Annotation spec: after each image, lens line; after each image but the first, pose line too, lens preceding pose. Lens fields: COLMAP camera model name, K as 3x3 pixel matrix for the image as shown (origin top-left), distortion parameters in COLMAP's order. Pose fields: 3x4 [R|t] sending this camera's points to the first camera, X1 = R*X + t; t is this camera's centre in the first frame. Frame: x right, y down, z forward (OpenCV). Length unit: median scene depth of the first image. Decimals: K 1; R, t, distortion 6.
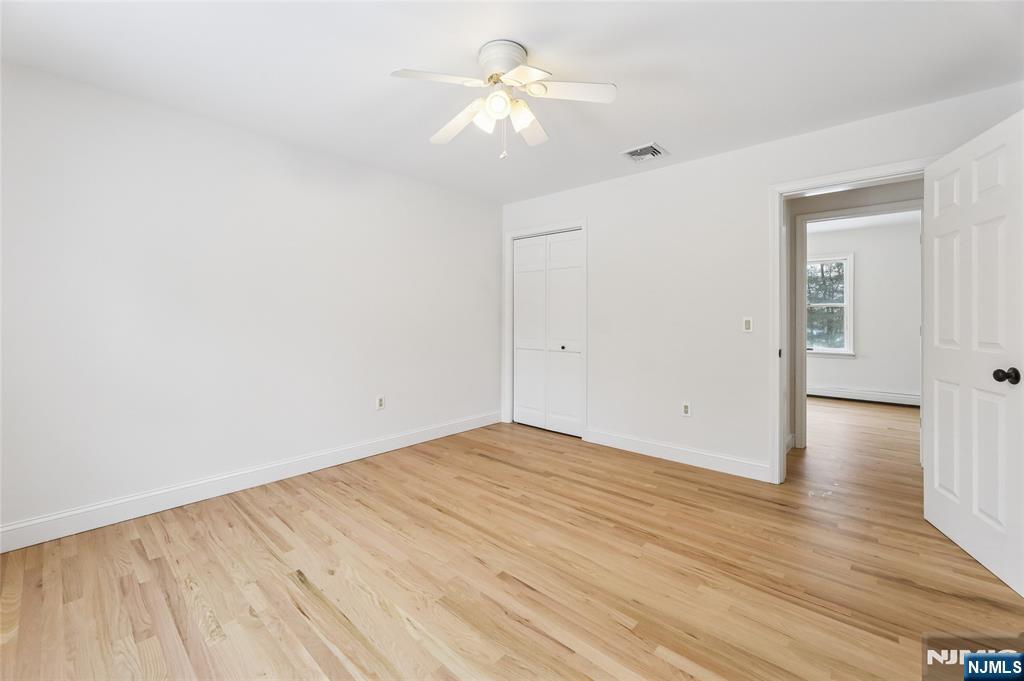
lens RADIAL K [[417.1, 0, 511.6], [0, 417.1, 320.3], [0, 0, 1]] dist [-0.001340, -0.000181]
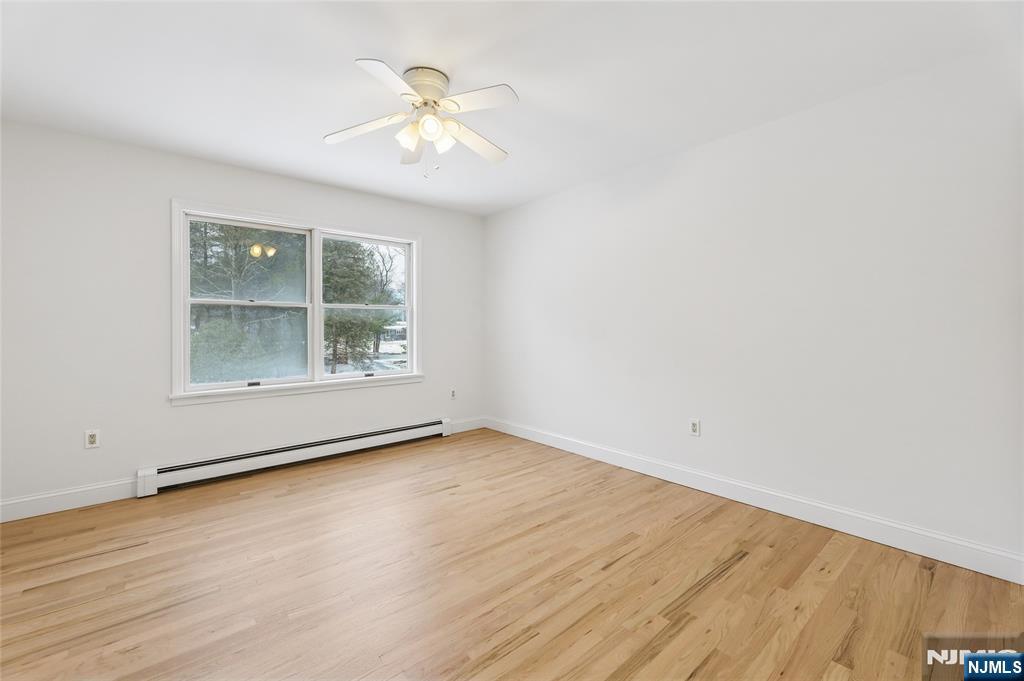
lens RADIAL K [[427.8, 0, 511.6], [0, 427.8, 325.1], [0, 0, 1]] dist [-0.000052, -0.000019]
pose [[-0.126693, -0.002054, -0.991940, 0.767036], [-0.000603, 0.999998, -0.001994, -0.003125], [0.991942, 0.000345, -0.126694, 1.000846]]
